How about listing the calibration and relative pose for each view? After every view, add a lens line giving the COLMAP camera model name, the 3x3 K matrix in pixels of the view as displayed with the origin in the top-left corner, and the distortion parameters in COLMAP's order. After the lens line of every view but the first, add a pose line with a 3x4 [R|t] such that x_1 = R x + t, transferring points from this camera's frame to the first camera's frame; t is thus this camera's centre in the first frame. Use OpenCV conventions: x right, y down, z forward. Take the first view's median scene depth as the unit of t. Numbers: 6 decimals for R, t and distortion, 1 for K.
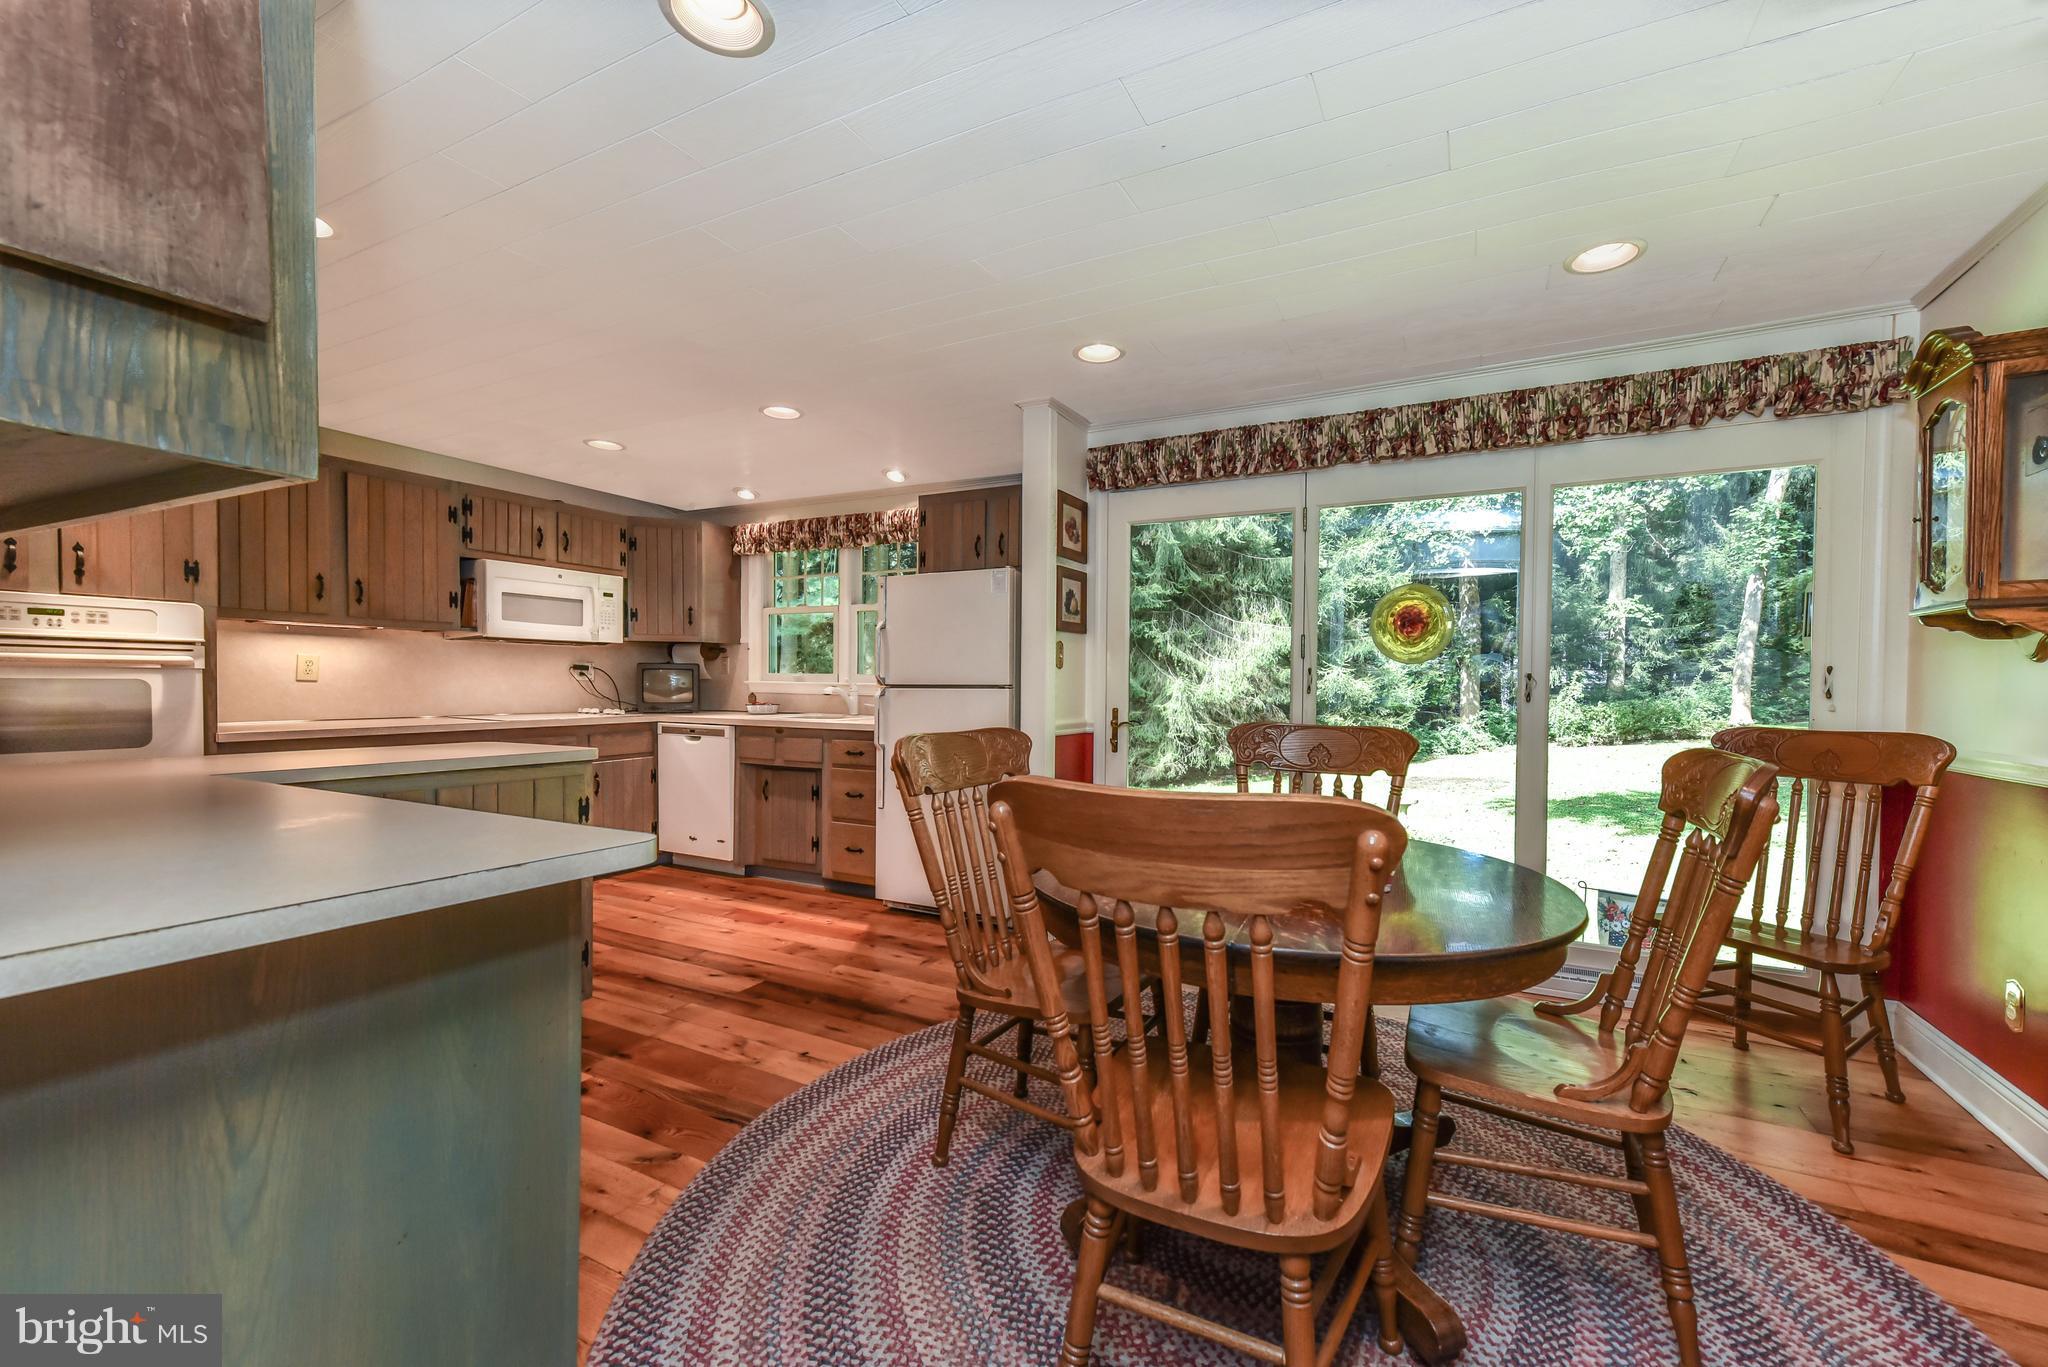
lens RADIAL K [[814.8, 0, 1079.3], [0, 814.8, 696.9], [0, 0, 1]] dist [0.010702, 0.000242]
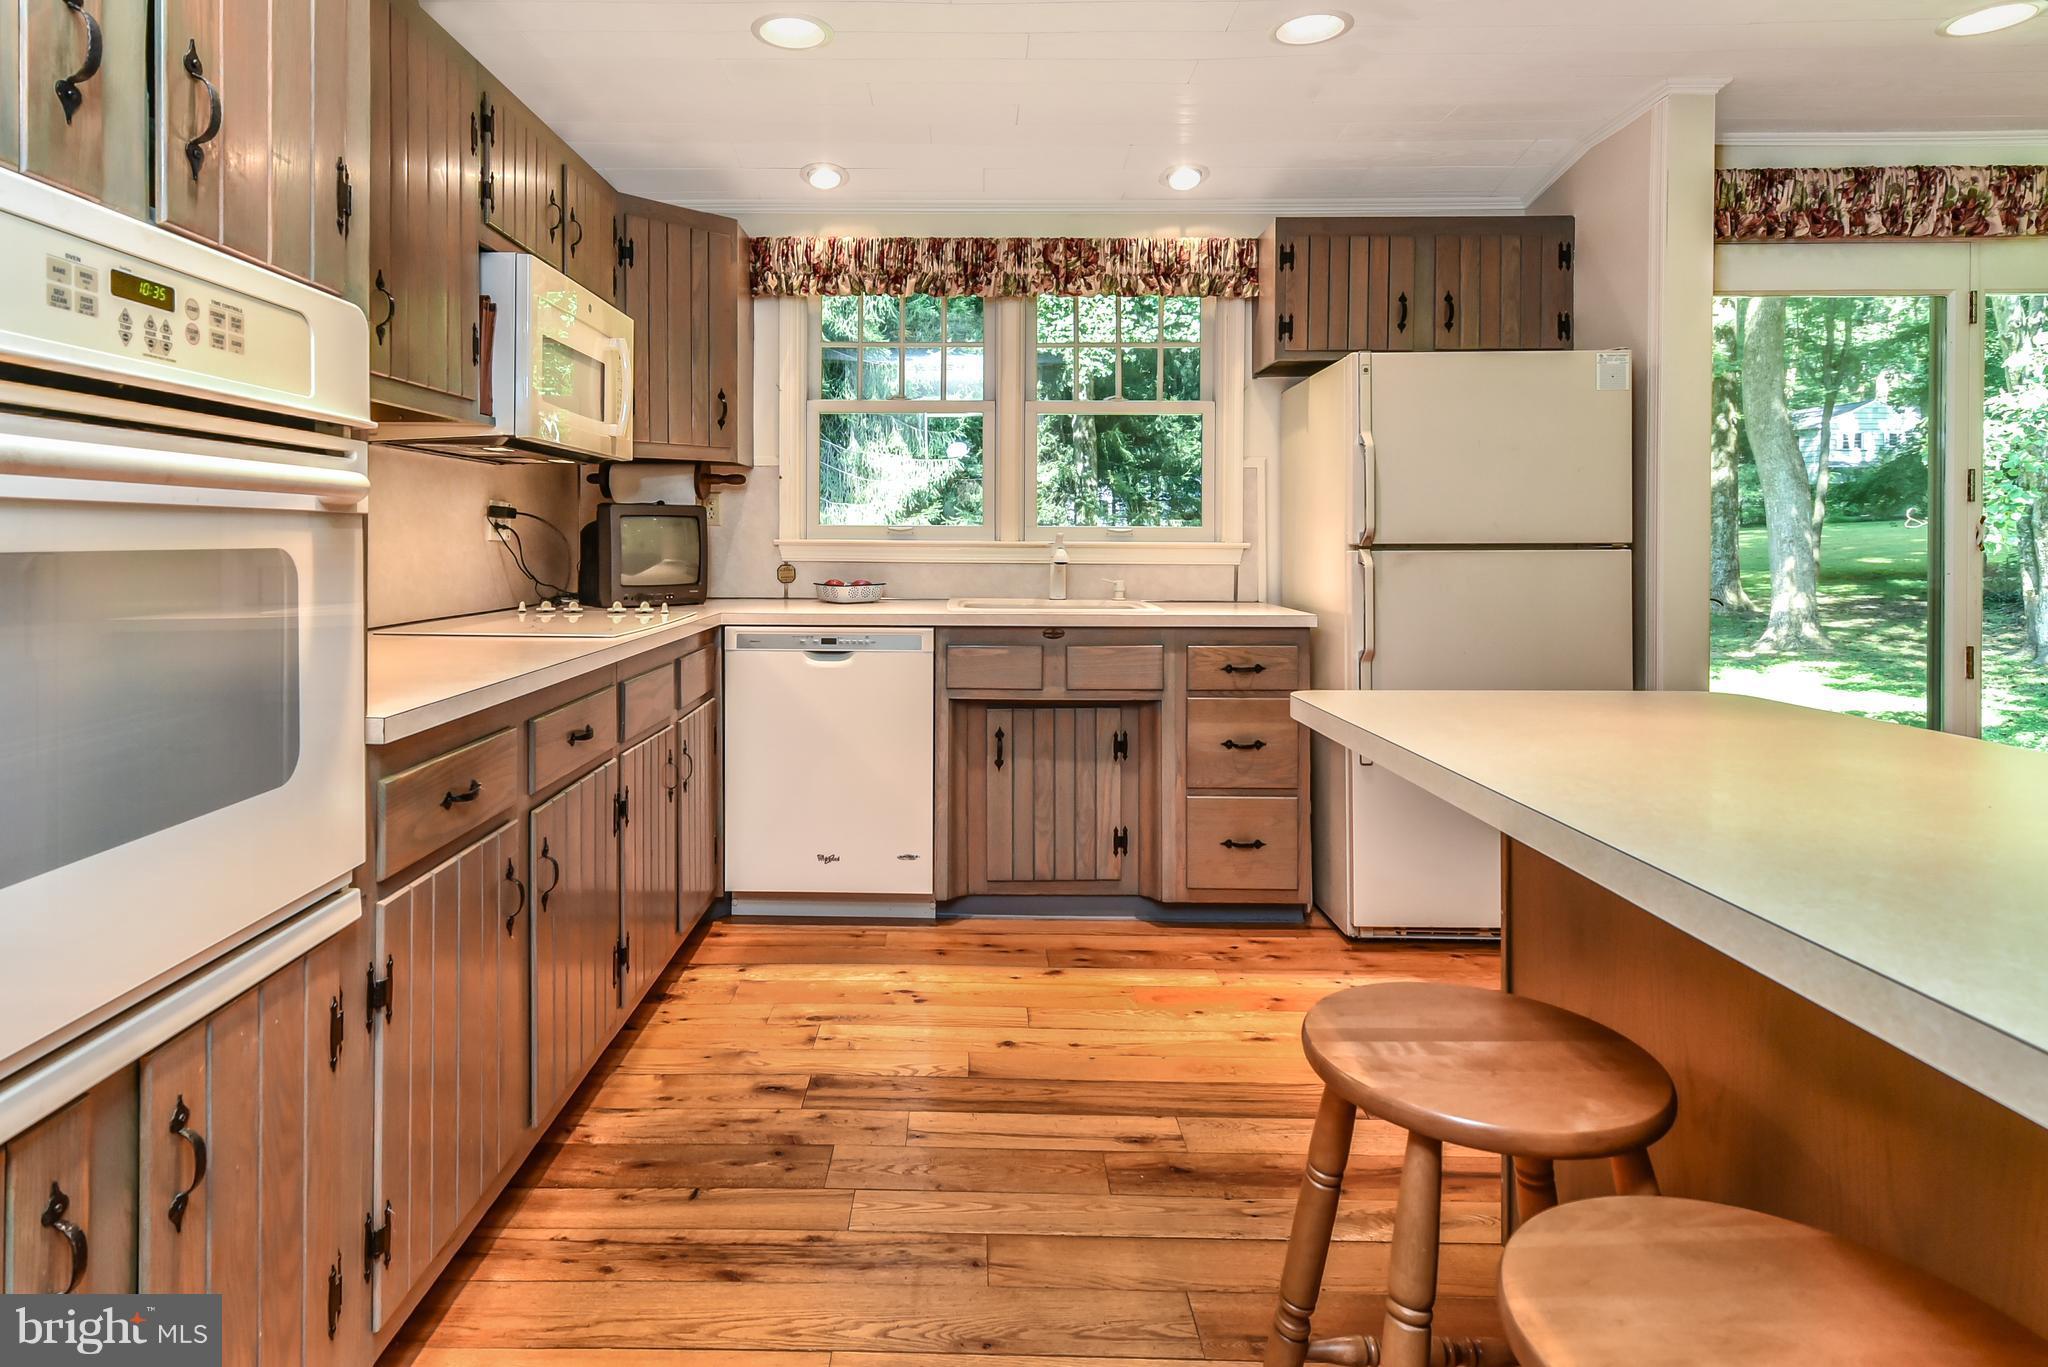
lens RADIAL K [[1146.0, 0, 964.7], [0, 1146.0, 542.8], [0, 0, 1]] dist [0.002310, 0.017498]
pose [[0.904670, -0.007960, 0.426038, -0.727380], [0.013324, 0.999865, -0.009611, -0.010631], [-0.425904, 0.014372, 0.904654, 0.351273]]
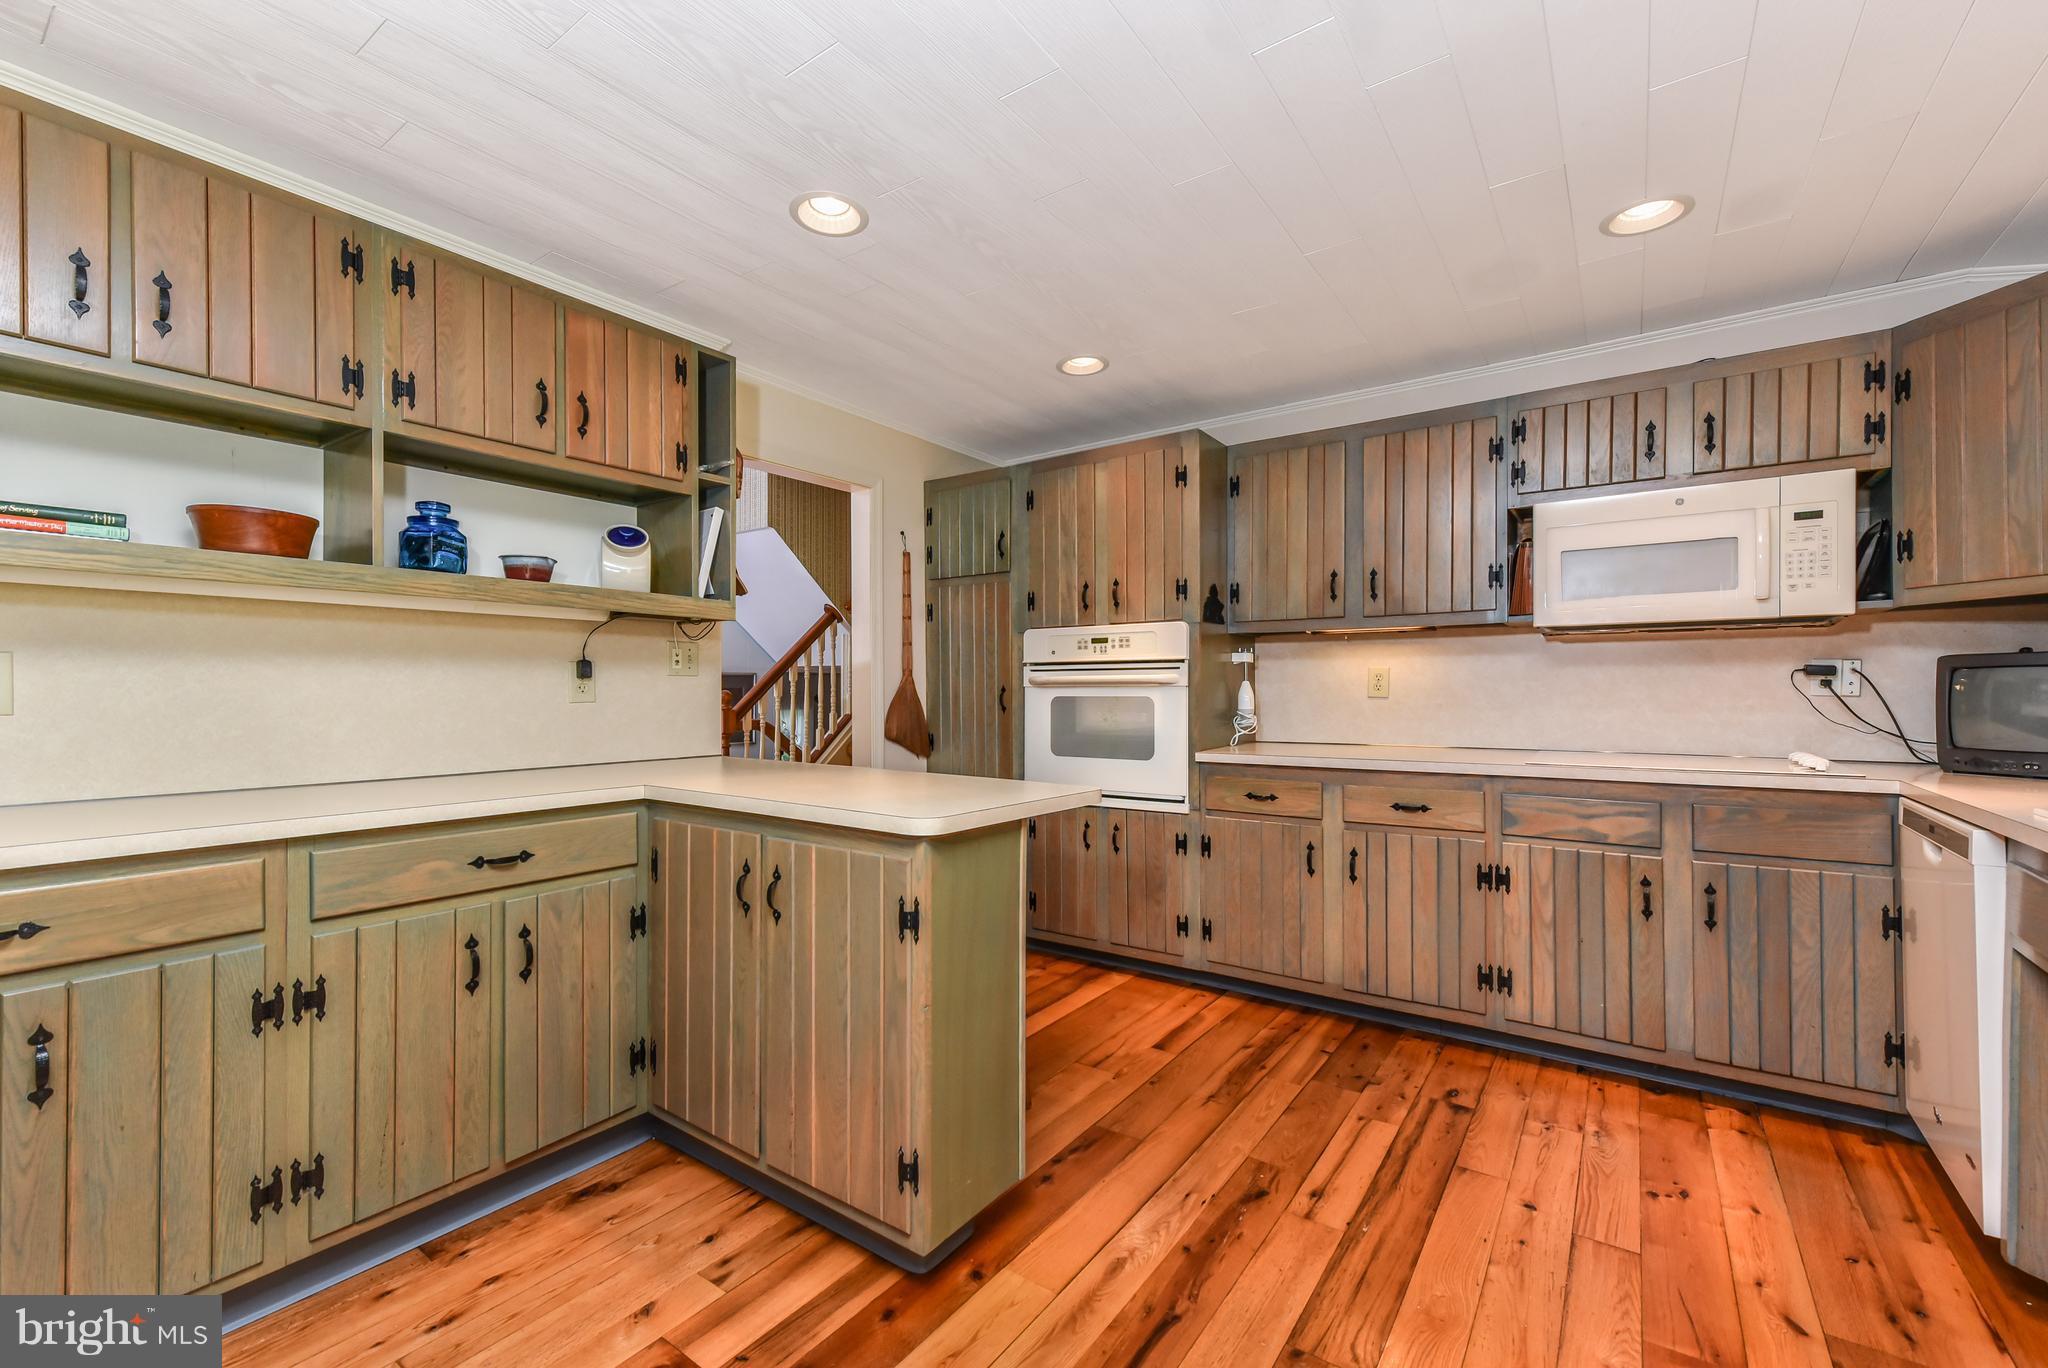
lens RADIAL K [[848.4, 0, 1011.7], [0, 848.4, 690.6], [0, 0, 1]] dist [0.001874, 0.000217]
pose [[-0.174285, -0.011938, -0.984623, -0.013919], [-0.018684, 0.999787, -0.008815, -0.010973], [0.984518, 0.016861, -0.174471, 0.678444]]
